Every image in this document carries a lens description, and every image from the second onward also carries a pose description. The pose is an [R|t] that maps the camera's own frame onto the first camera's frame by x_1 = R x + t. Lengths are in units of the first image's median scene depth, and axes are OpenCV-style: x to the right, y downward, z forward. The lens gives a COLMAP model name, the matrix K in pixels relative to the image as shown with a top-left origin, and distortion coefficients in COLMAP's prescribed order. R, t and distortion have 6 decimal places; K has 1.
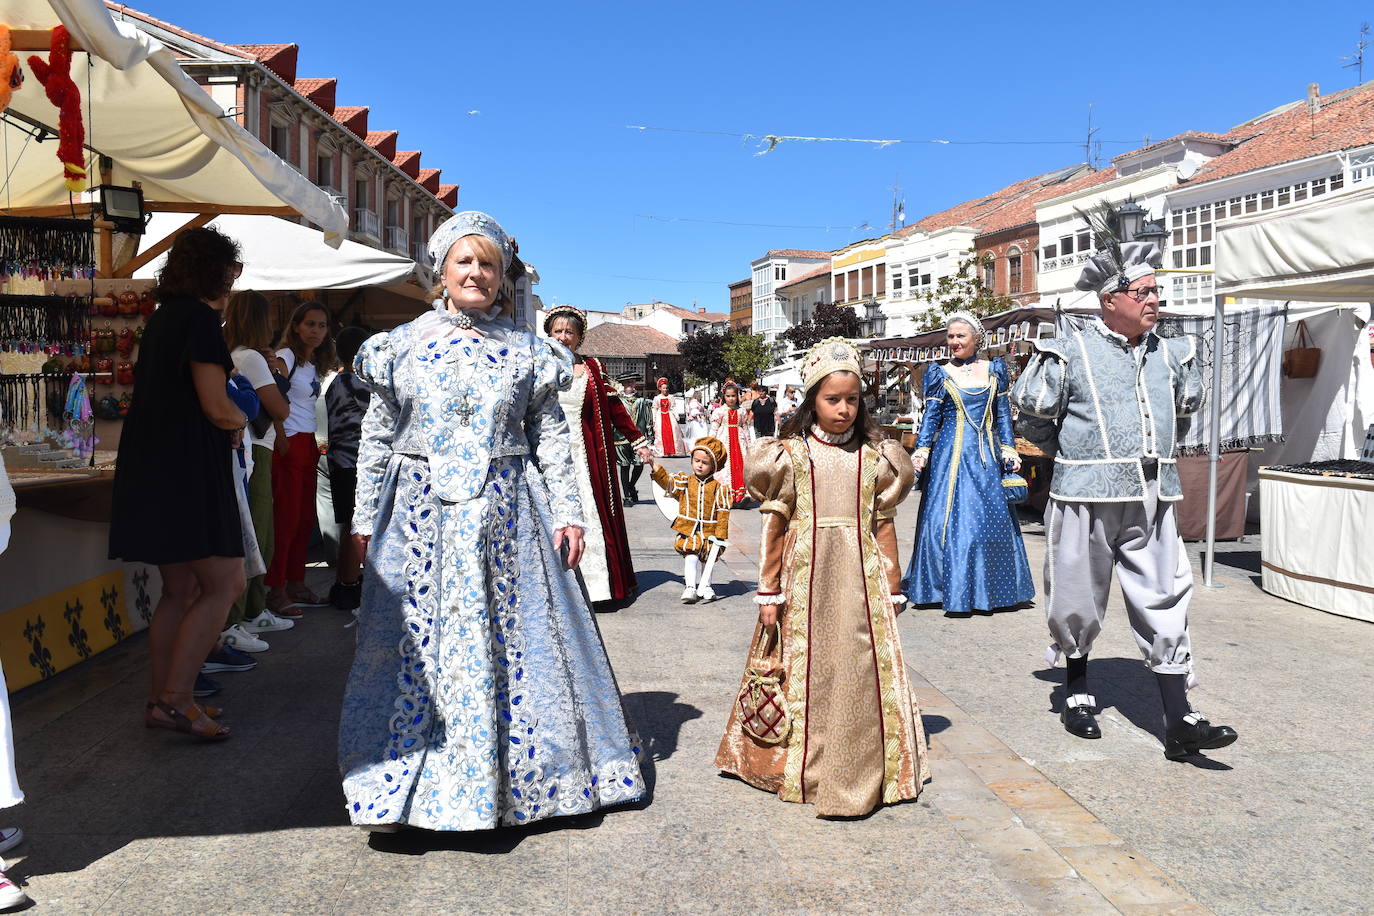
lens RADIAL K [[1078.9, 0, 685.4], [0, 1078.9, 453.6], [0, 0, 1]] dist [-0.099198, 0.024757]
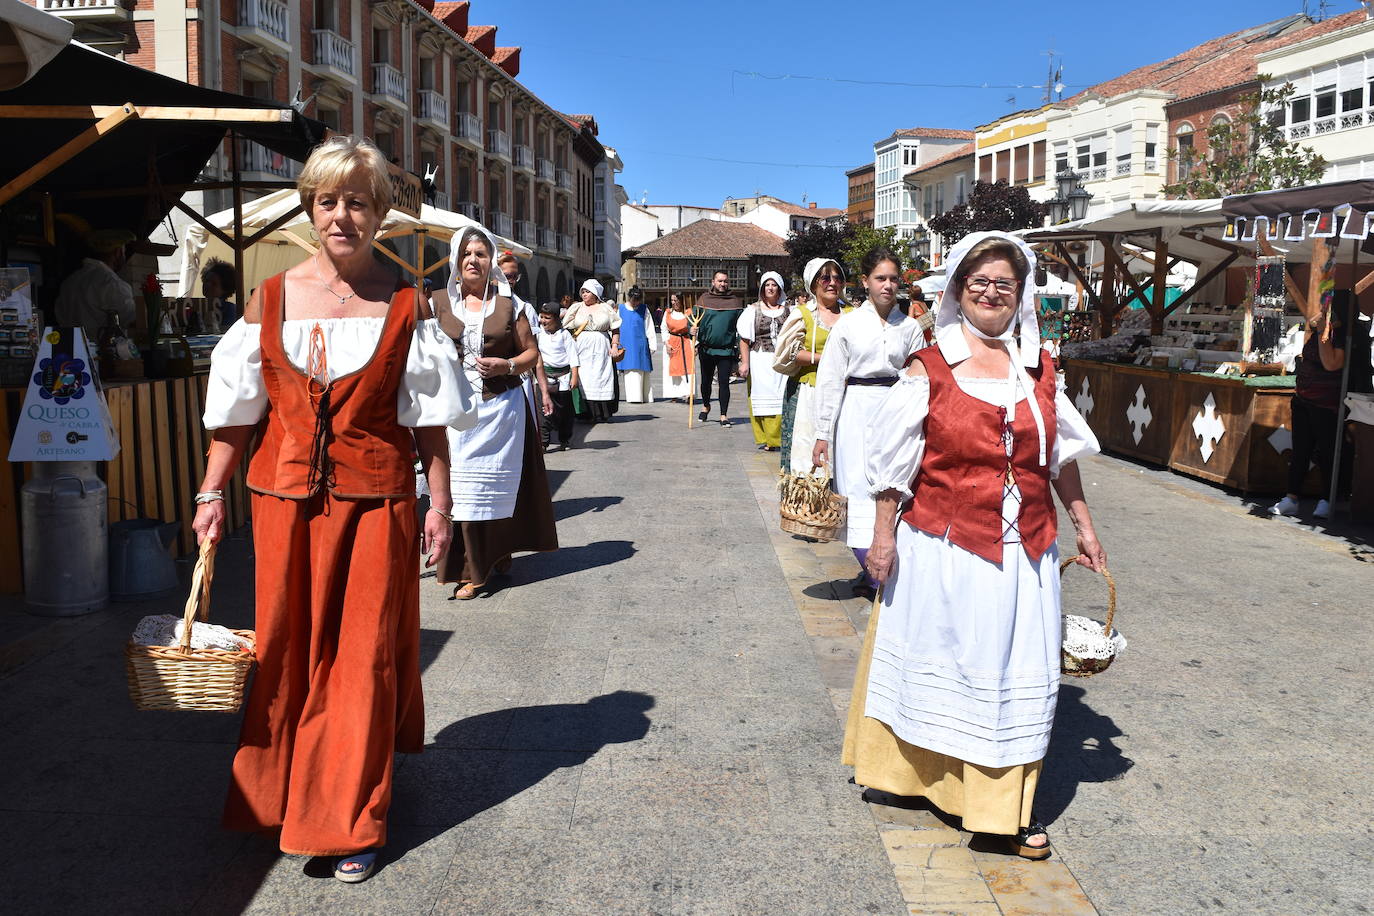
lens RADIAL K [[1152.4, 0, 687.0], [0, 1152.4, 458.0], [0, 0, 1]] dist [-0.095832, 0.024048]
pose [[0.995973, 0.013229, -0.088673, -0.002577], [-0.006027, 0.996696, 0.080999, -0.007613], [0.089452, -0.080138, 0.992762, 0.115418]]
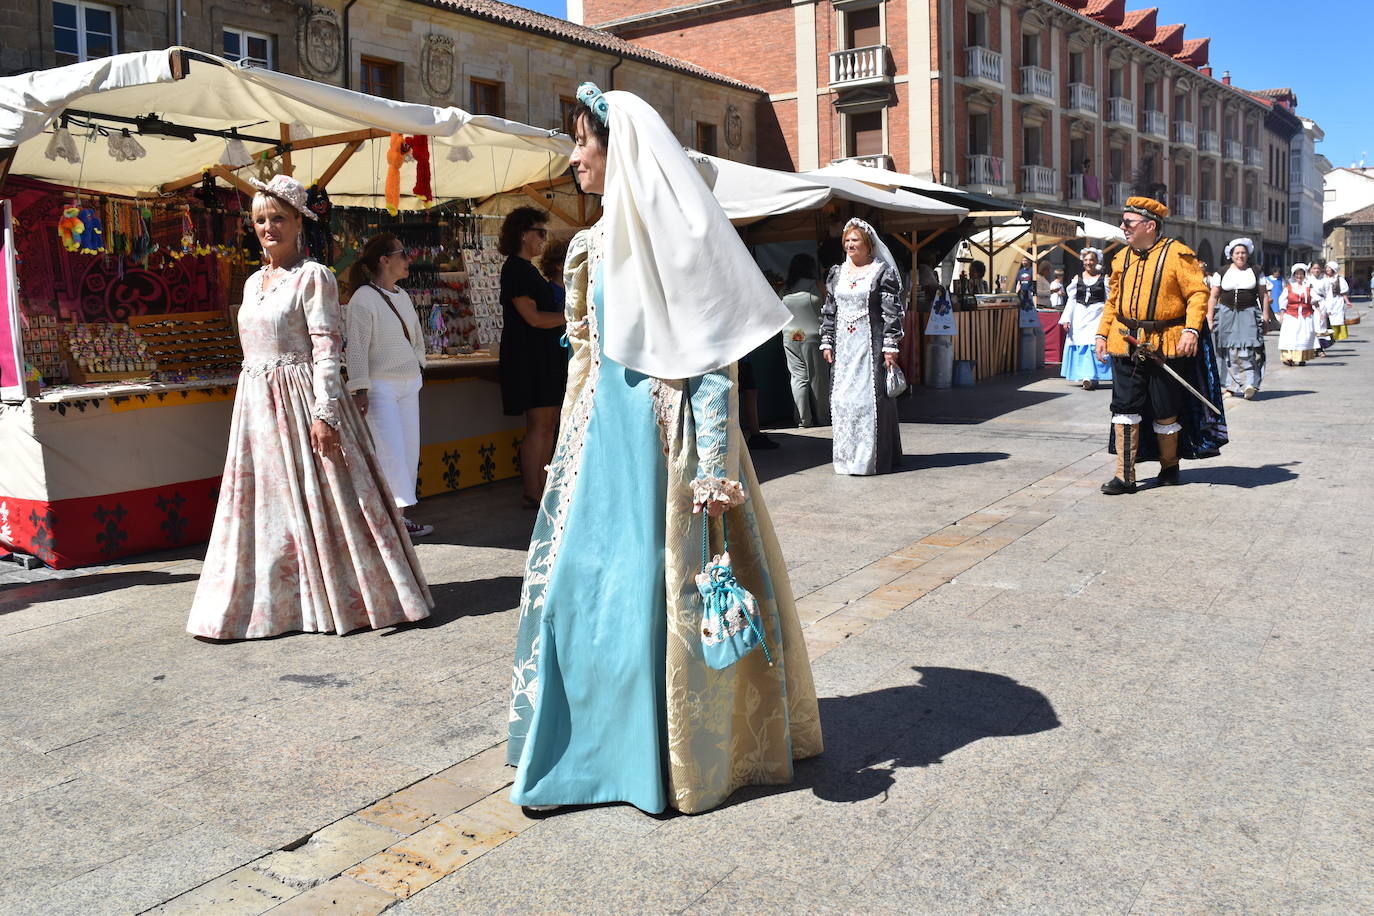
lens RADIAL K [[1152.4, 0, 687.0], [0, 1152.4, 458.0], [0, 0, 1]] dist [-0.095832, 0.024048]
pose [[0.777001, 0.058811, -0.626746, 0.051173], [0.005723, 0.994925, 0.100454, -0.000410], [0.629474, -0.081640, 0.772721, -0.016174]]
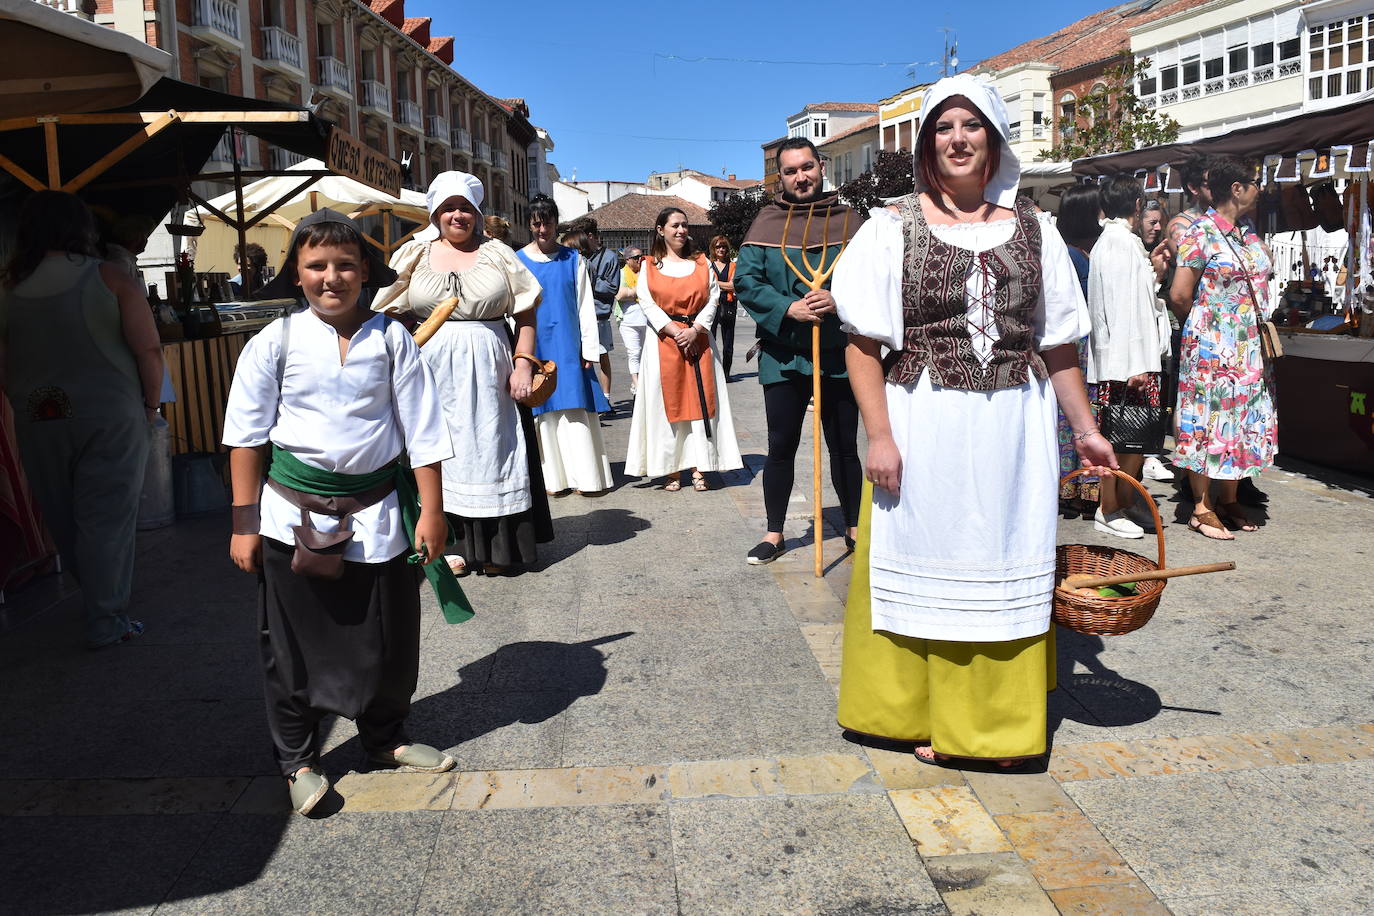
lens RADIAL K [[1078.9, 0, 685.4], [0, 1078.9, 453.6], [0, 0, 1]] dist [-0.099198, 0.024757]
pose [[0.999150, -0.025656, -0.032251, -0.002912], [0.029205, 0.992949, 0.114890, -0.005717], [0.029076, -0.115734, 0.992855, 0.101592]]
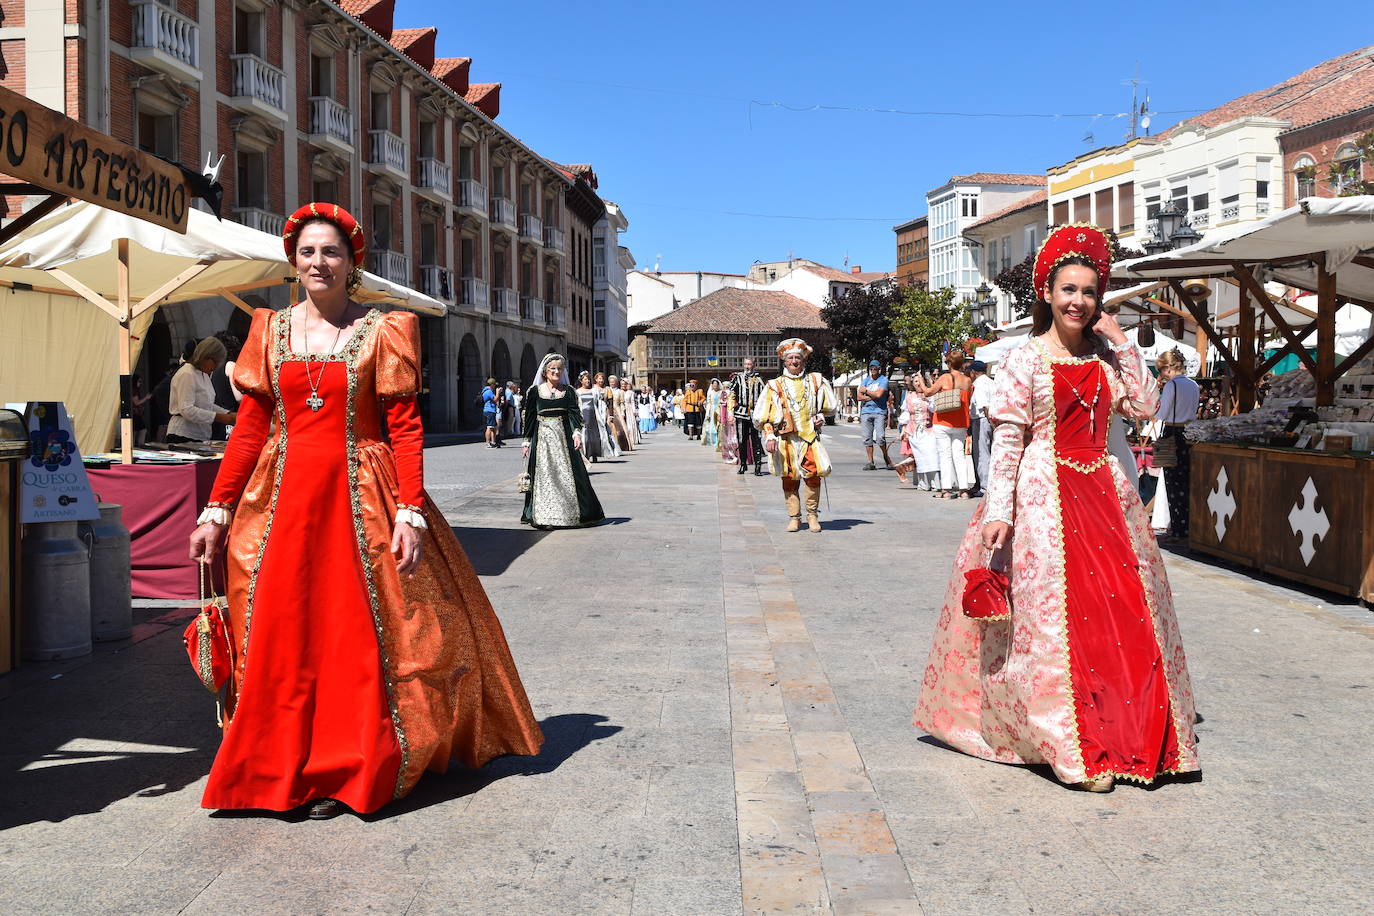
lens RADIAL K [[1354.7, 0, 689.4], [0, 1354.7, 458.9], [0, 0, 1]] dist [-0.089950, 0.033533]
pose [[0.994161, -0.006432, -0.107715, 0.001275], [0.006441, 0.999979, -0.000265, -0.007488], [0.107714, -0.000430, 0.994182, 0.147516]]
